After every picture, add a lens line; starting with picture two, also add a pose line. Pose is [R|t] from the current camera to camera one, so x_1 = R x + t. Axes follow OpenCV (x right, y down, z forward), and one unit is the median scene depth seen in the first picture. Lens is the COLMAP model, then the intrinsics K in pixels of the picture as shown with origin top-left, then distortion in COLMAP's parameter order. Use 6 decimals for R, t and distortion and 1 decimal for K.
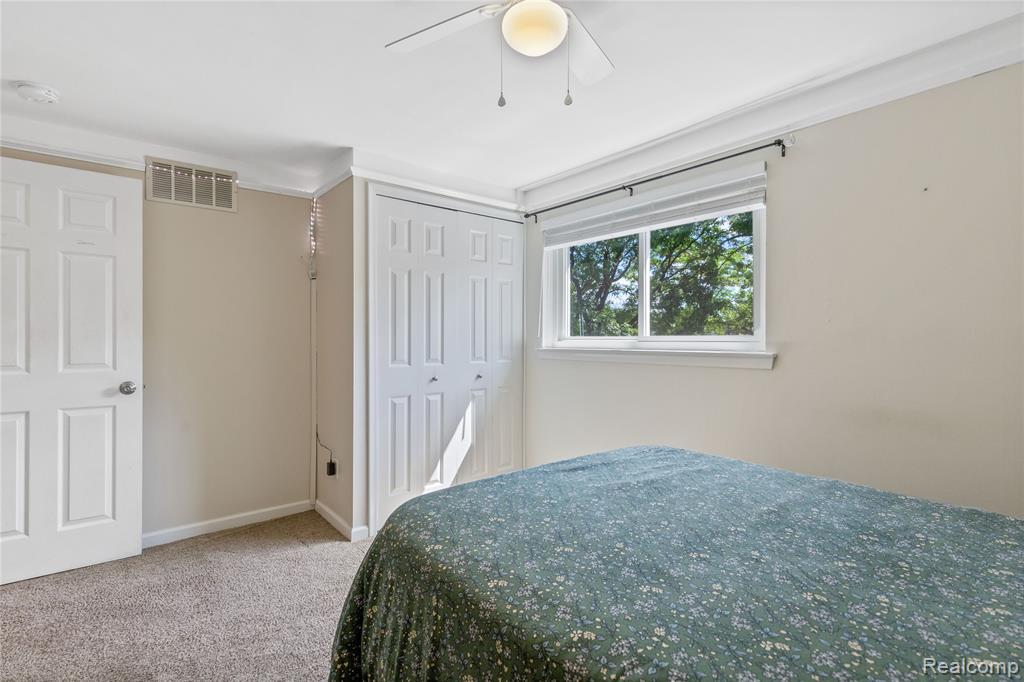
lens RADIAL K [[475.3, 0, 515.1], [0, 475.3, 337.3], [0, 0, 1]] dist [0.007907, -0.002969]
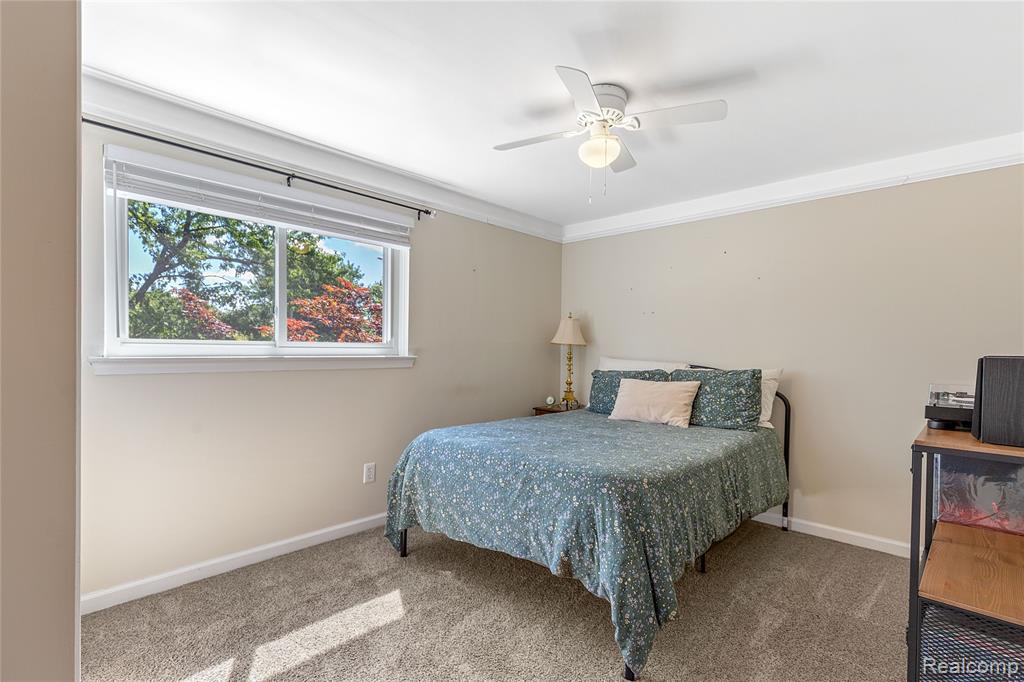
lens RADIAL K [[475.3, 0, 515.2], [0, 475.3, 350.2], [0, 0, 1]] dist [0.007907, -0.002969]
pose [[-0.103455, -0.000219, 0.994634, -0.702120], [-0.012879, 0.999916, -0.001119, 0.009266], [-0.994551, -0.012925, -0.103449, 0.667308]]
